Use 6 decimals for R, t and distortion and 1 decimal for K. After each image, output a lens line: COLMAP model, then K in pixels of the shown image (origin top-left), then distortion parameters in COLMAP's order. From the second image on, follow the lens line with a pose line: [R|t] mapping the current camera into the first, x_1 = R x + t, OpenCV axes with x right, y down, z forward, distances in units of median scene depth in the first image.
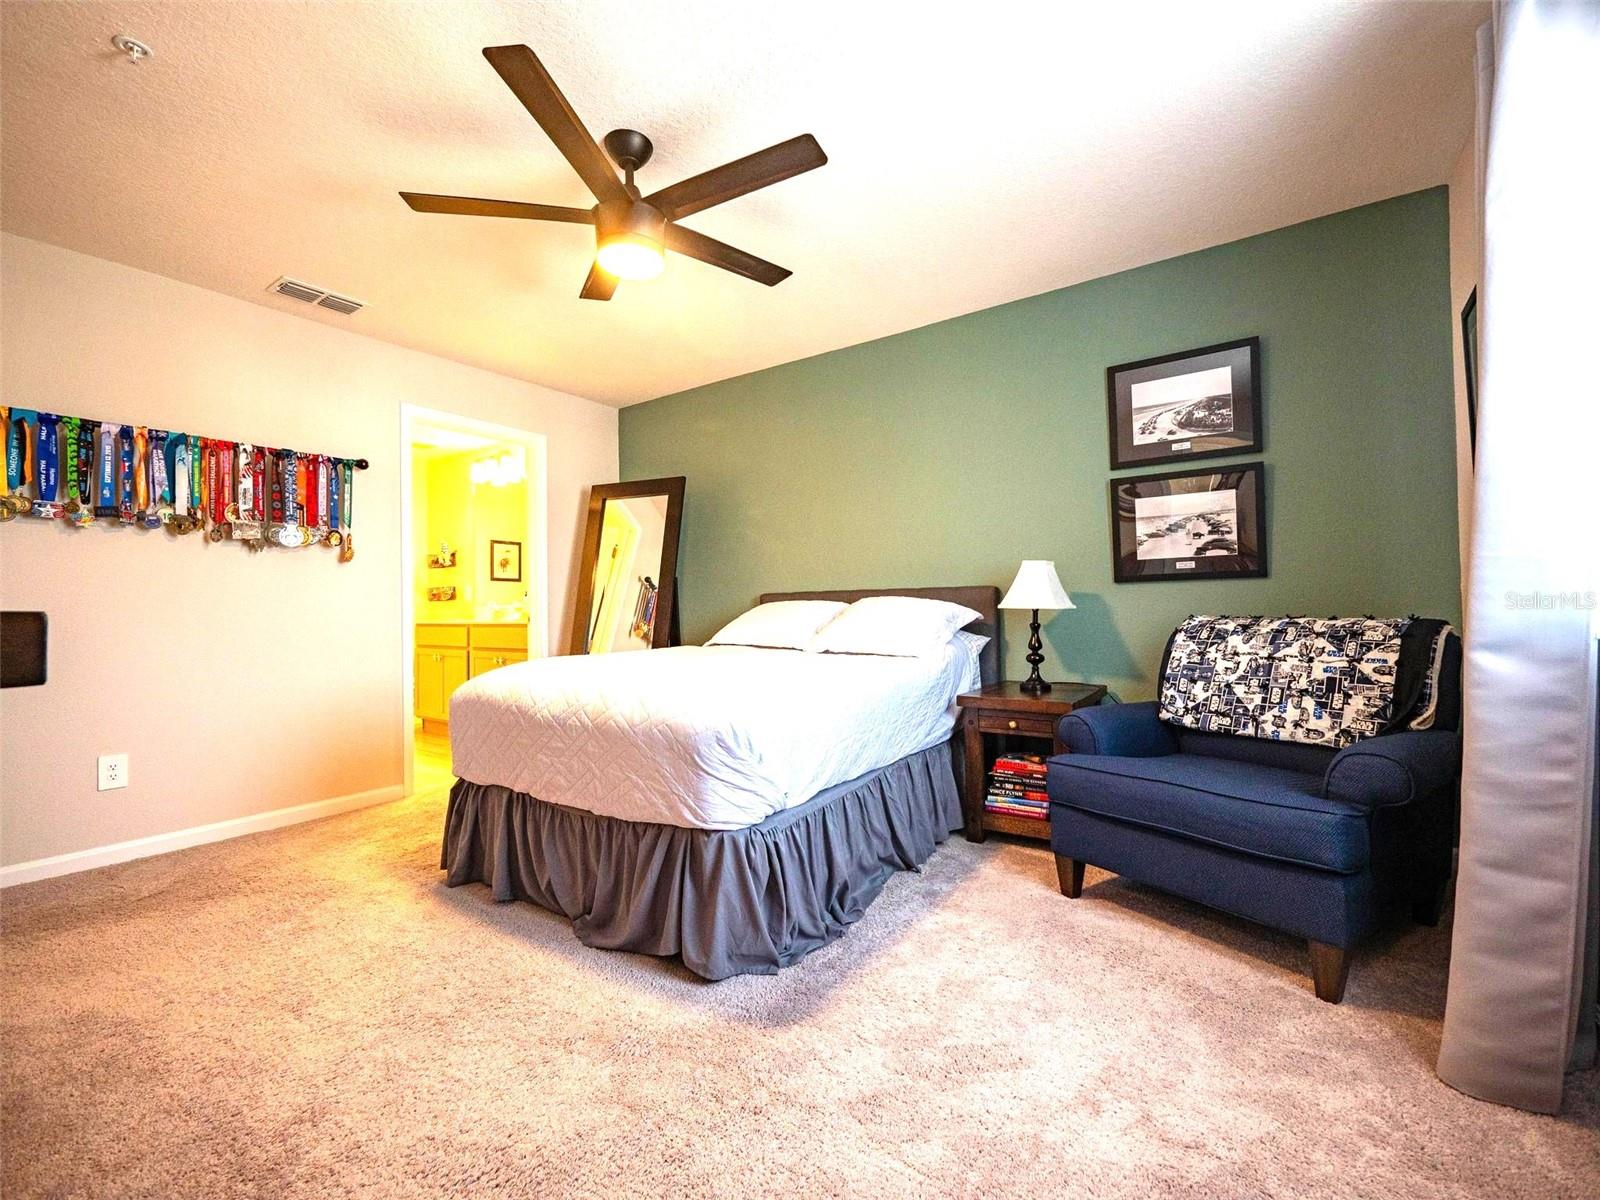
lens RADIAL K [[678.8, 0, 803.4], [0, 678.8, 602.2], [0, 0, 1]] dist [-0.002389, 0.000167]
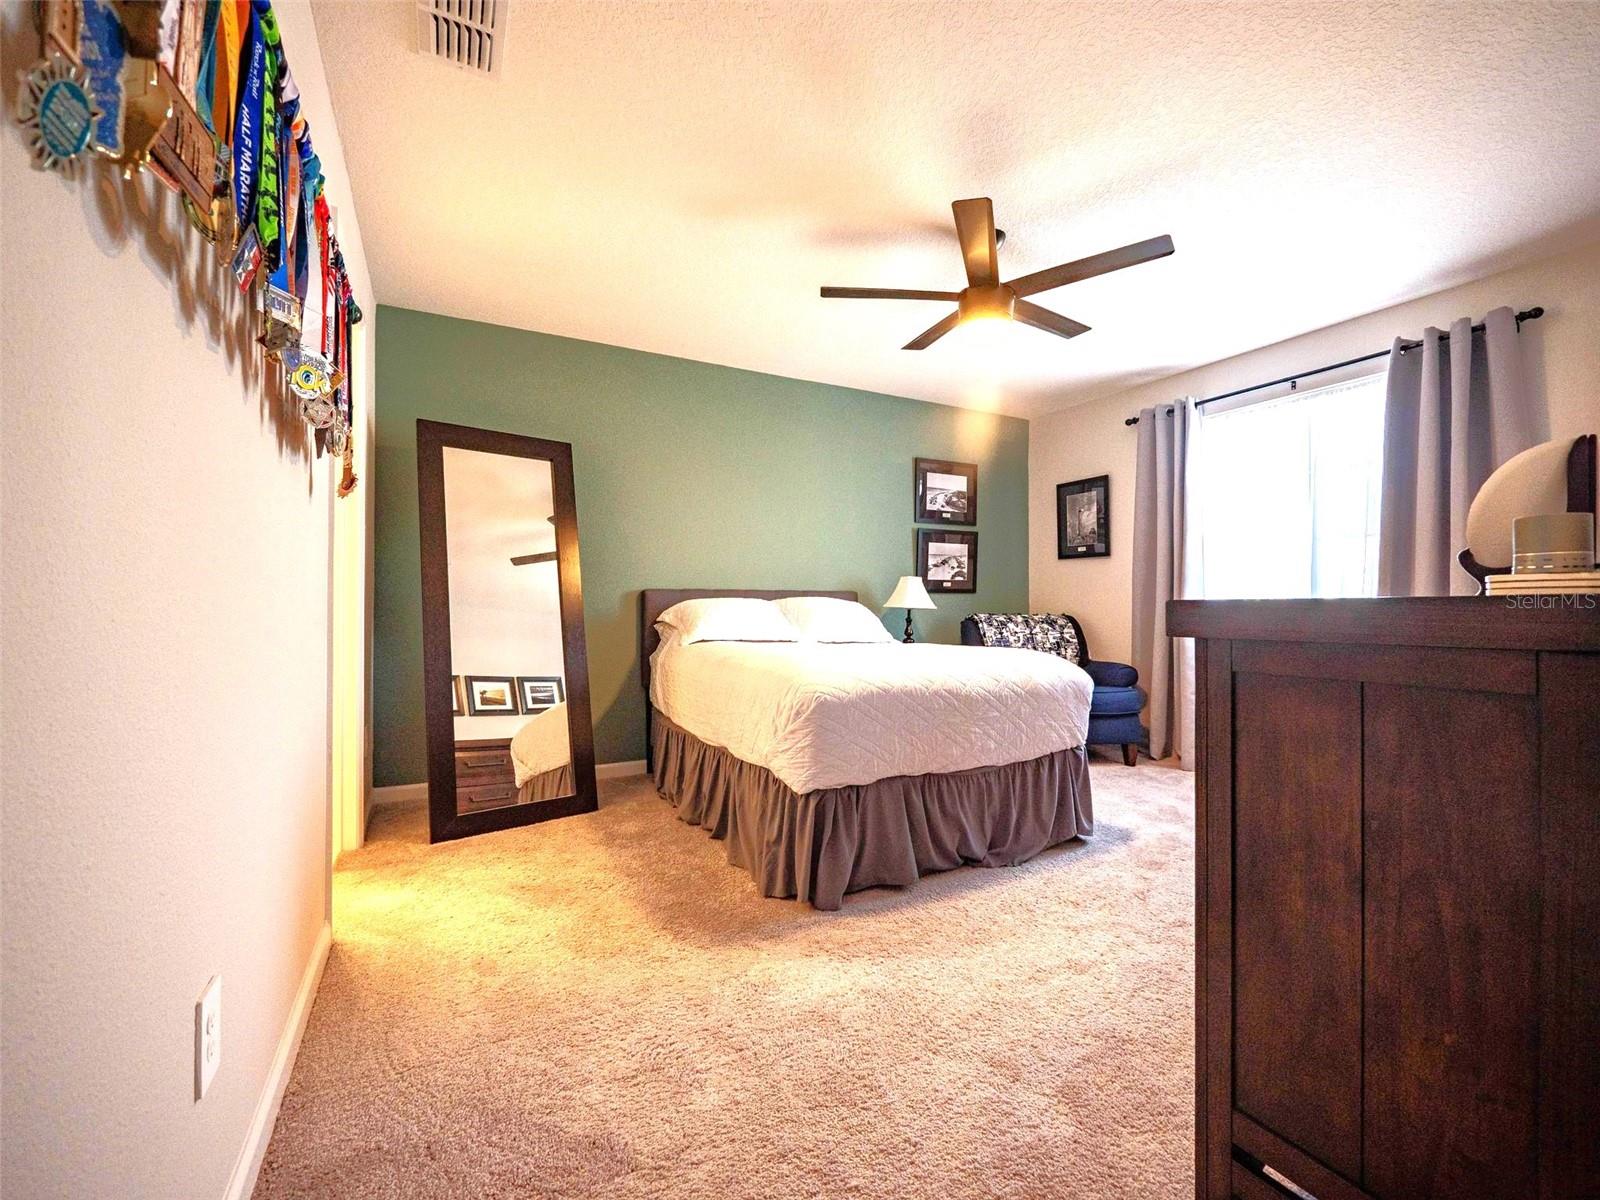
lens RADIAL K [[678.8, 0, 801.6], [0, 678.8, 604.9], [0, 0, 1]] dist [-0.002389, 0.000167]
pose [[0.456461, 0.018830, 0.889544, -1.159361], [-0.016850, 0.999780, -0.012518, 0.025914], [-0.889584, -0.009275, 0.456678, 0.544821]]
